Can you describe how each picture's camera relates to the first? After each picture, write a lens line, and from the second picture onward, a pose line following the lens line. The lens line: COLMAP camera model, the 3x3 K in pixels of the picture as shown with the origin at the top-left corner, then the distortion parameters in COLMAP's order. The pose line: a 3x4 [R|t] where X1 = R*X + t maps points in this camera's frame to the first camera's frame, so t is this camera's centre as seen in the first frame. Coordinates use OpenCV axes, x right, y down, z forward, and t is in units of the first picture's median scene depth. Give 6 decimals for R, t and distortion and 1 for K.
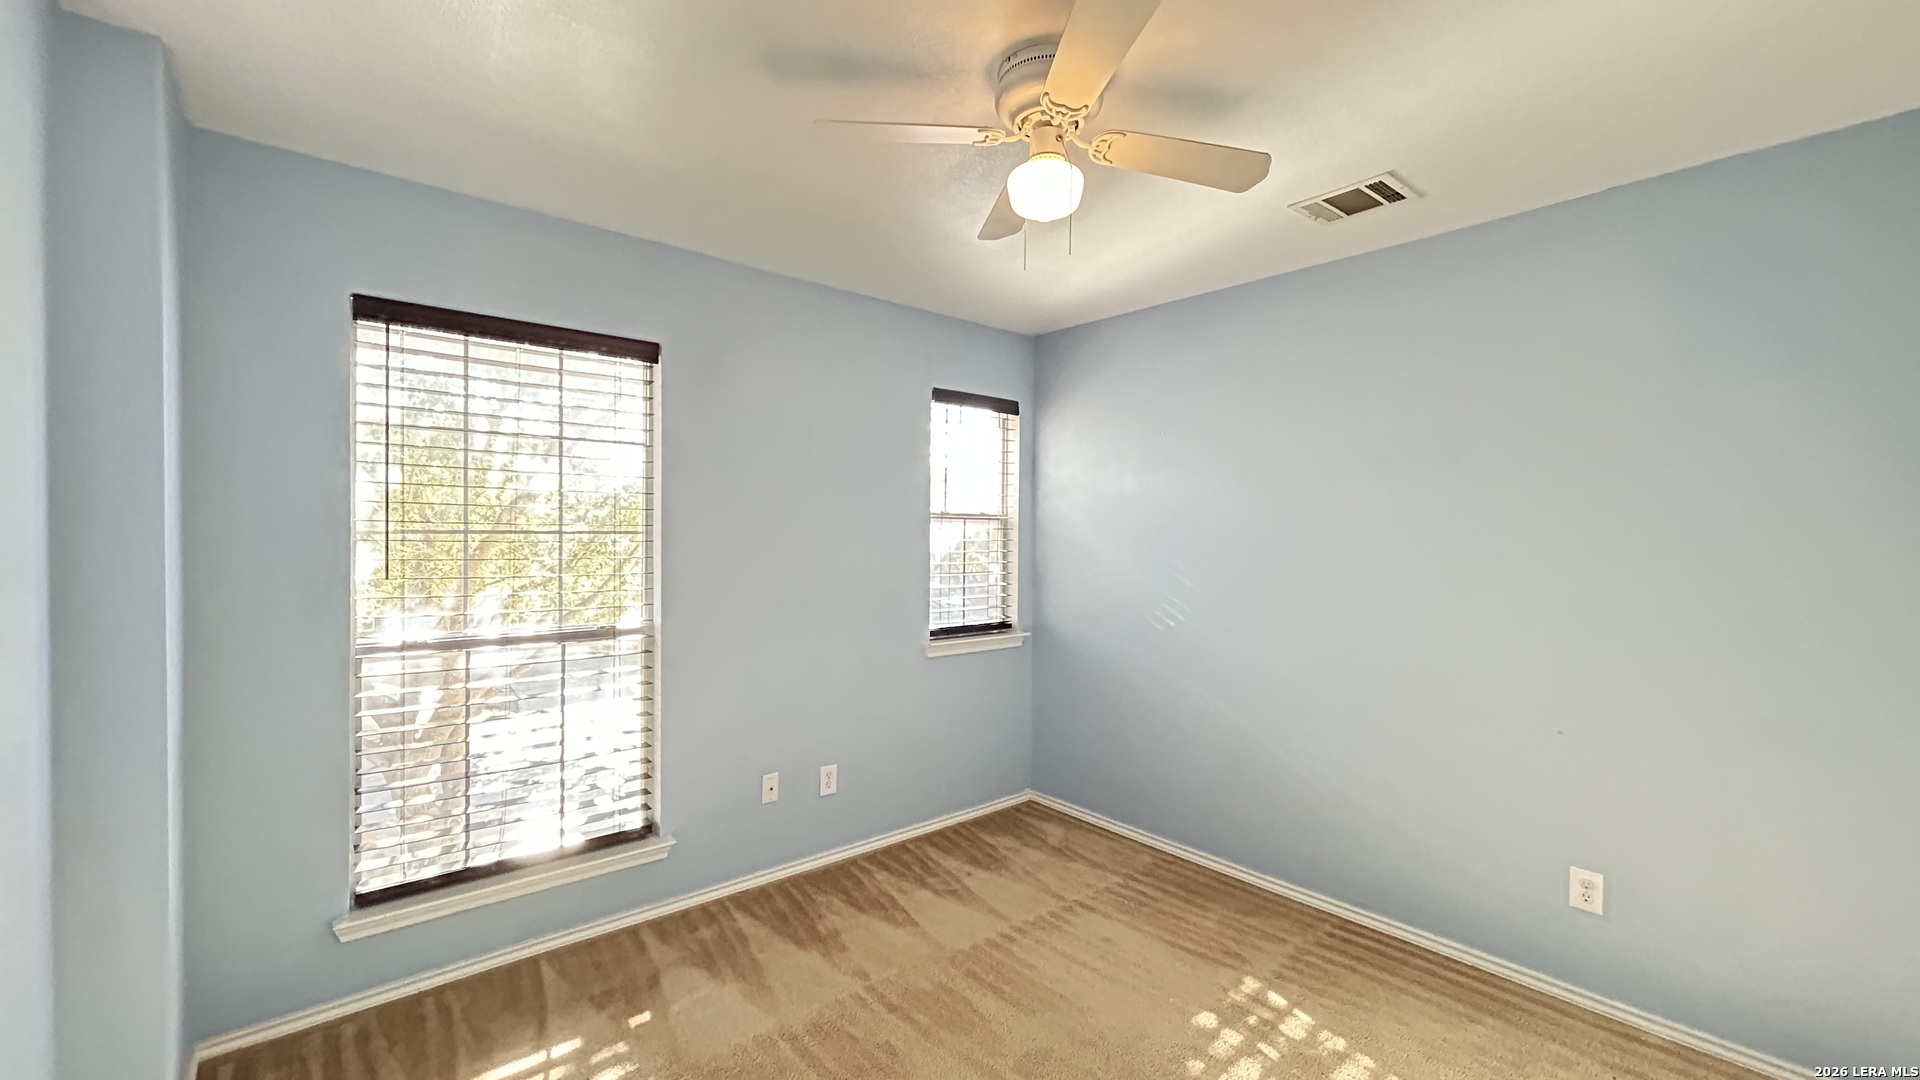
lens RADIAL K [[753.8, 0, 956.4], [0, 753.8, 546.8], [0, 0, 1]] dist [-0.000478, 0.000010]
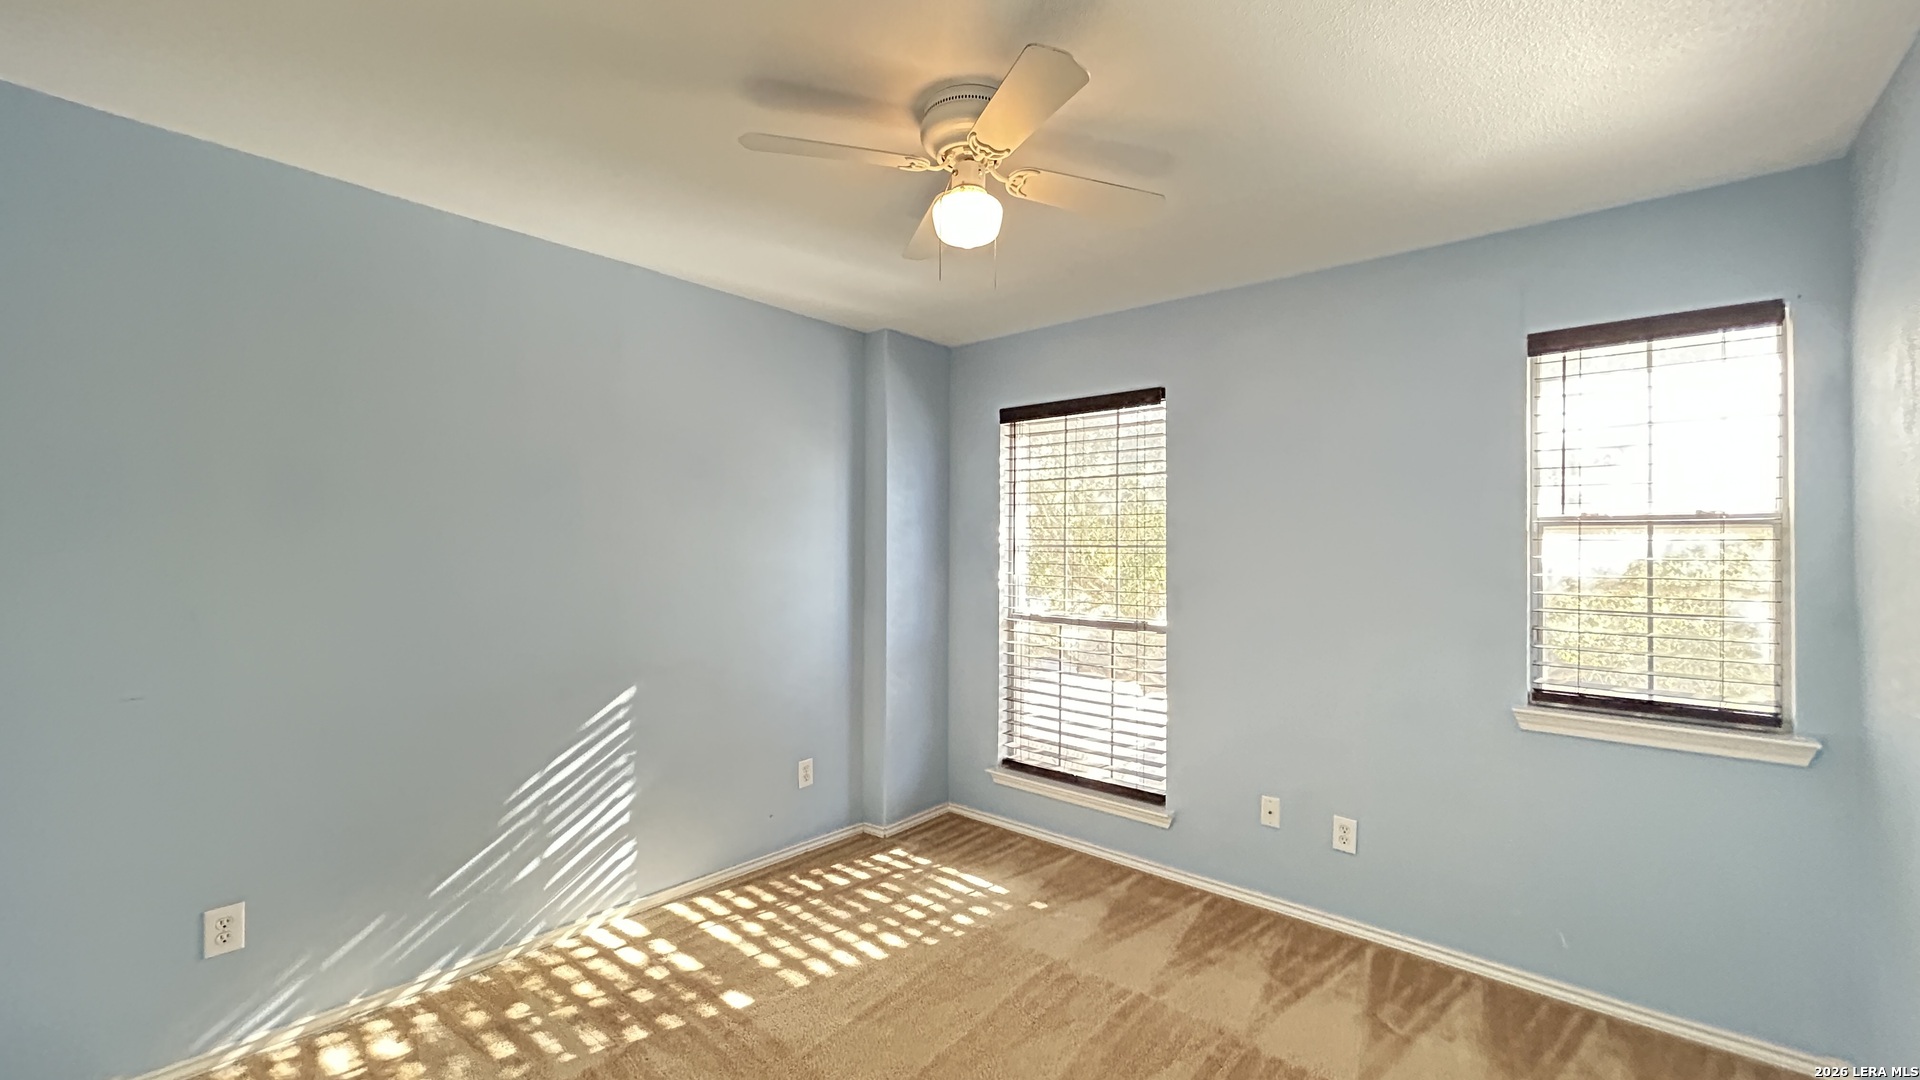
lens RADIAL K [[766.0, 0, 962.3], [0, 766.0, 535.9], [0, 0, 1]] dist [-0.000595, 0.000106]
pose [[0.168785, -0.011855, -0.985582, 0.736439], [-0.017537, 0.999733, -0.015029, -0.012456], [0.985497, 0.019820, 0.168532, 0.490855]]
